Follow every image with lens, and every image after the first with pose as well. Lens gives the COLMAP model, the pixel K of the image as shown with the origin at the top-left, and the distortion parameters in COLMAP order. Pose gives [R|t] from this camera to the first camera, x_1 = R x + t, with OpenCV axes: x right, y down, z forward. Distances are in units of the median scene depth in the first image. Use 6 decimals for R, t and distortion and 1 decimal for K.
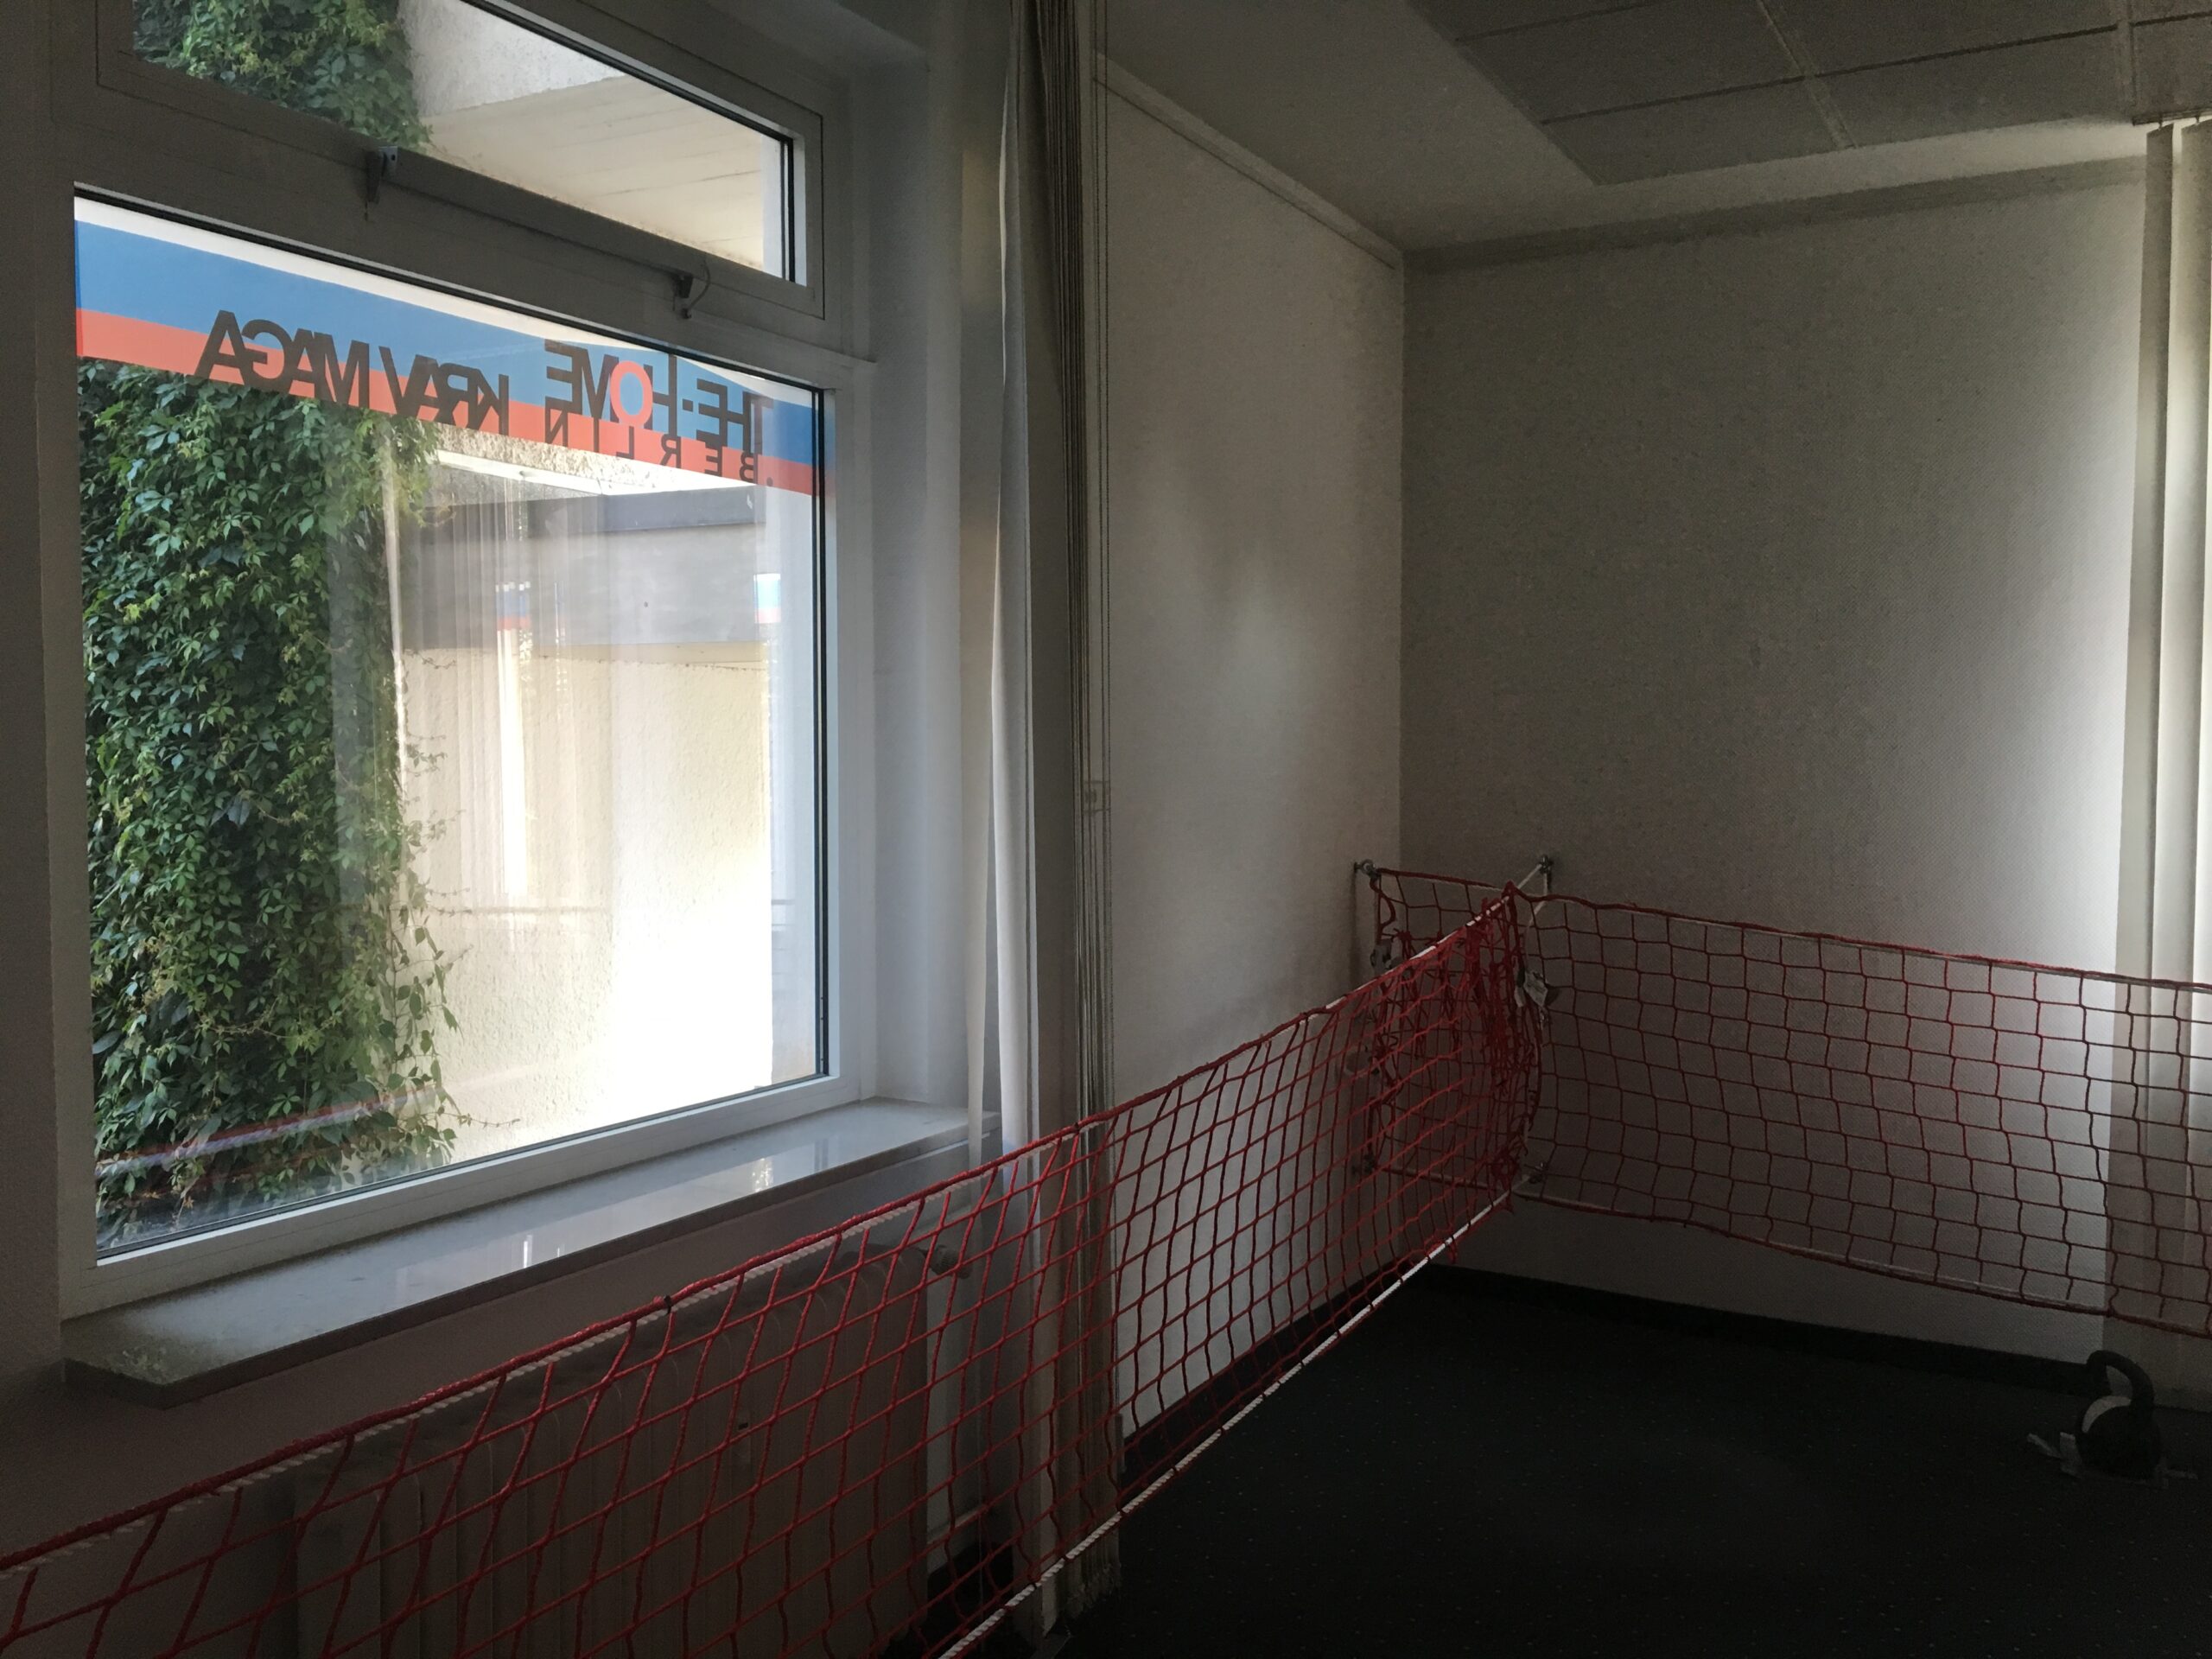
lens RADIAL K [[1890.0, 0, 1106.0], [0, 1890.0, 829.5], [0, 0, 1]] dist [0.089695, -0.119938]
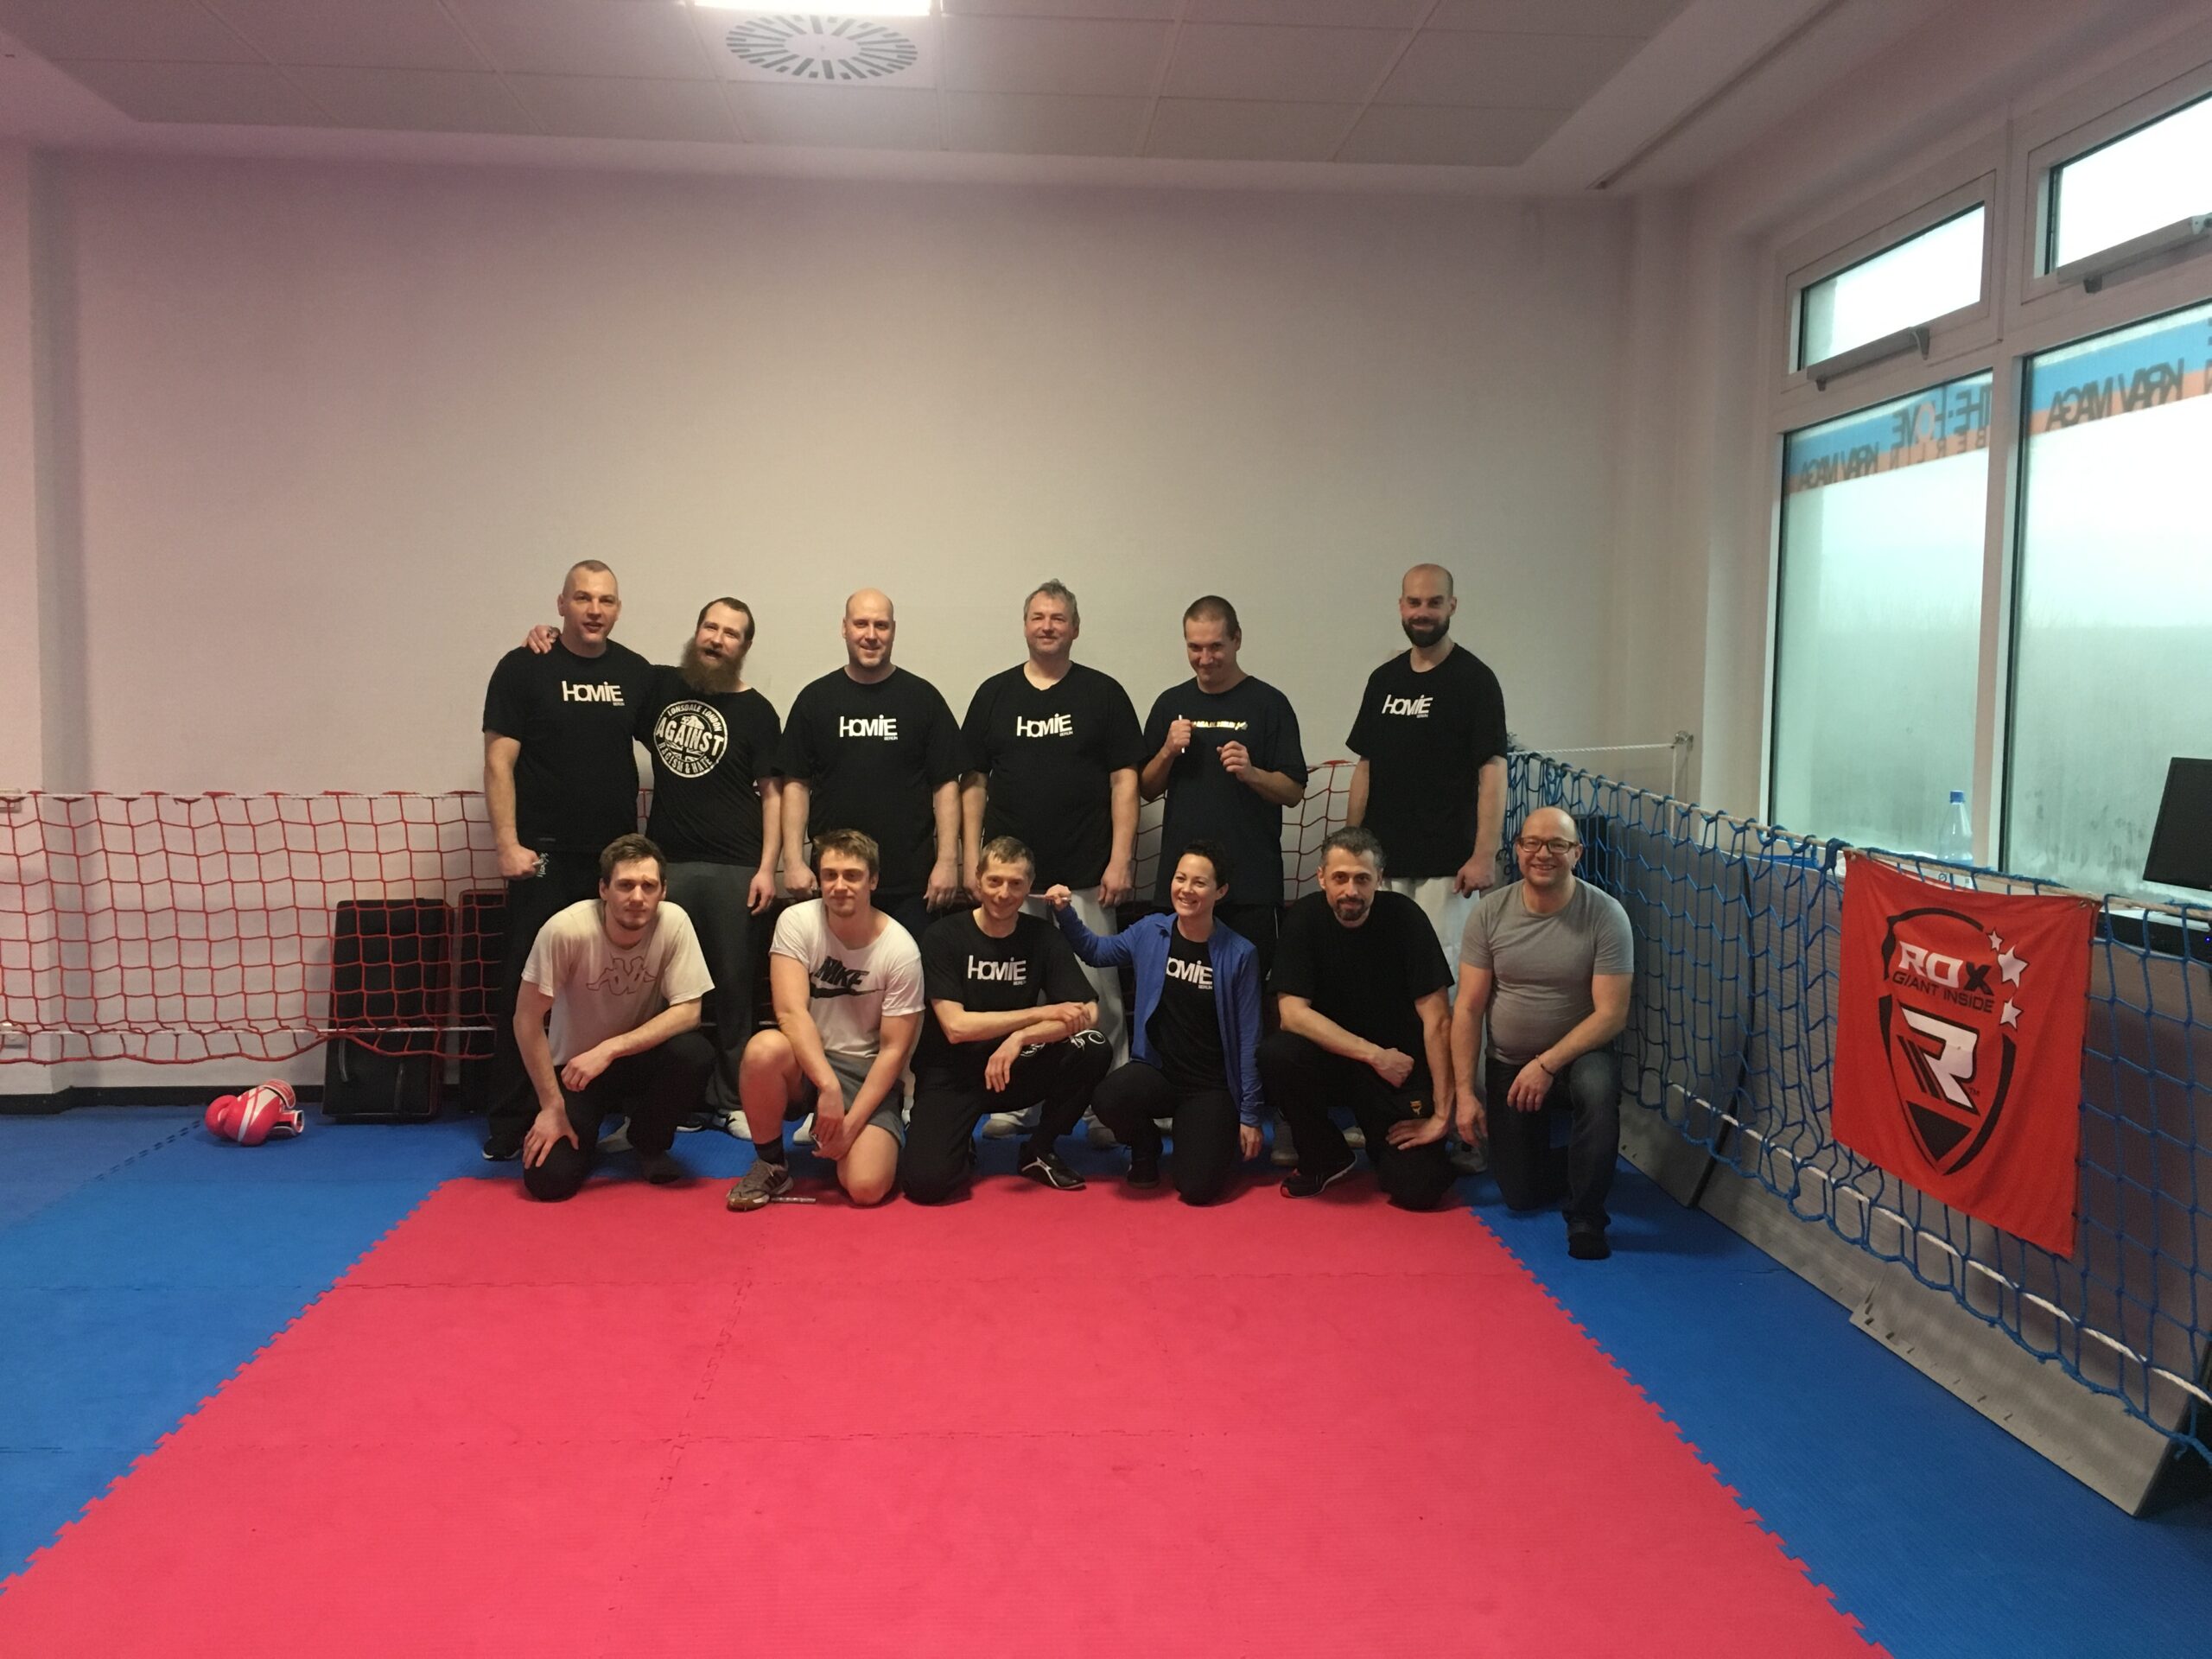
lens RADIAL K [[1890.0, 0, 1106.0], [0, 1890.0, 829.5], [0, 0, 1]] dist [0.089695, -0.119938]
pose [[-0.830780, 0.054567, -0.553919, 1.247956], [-0.006778, 0.994117, 0.108097, -0.039939], [0.556559, 0.093559, -0.825523, 1.893838]]
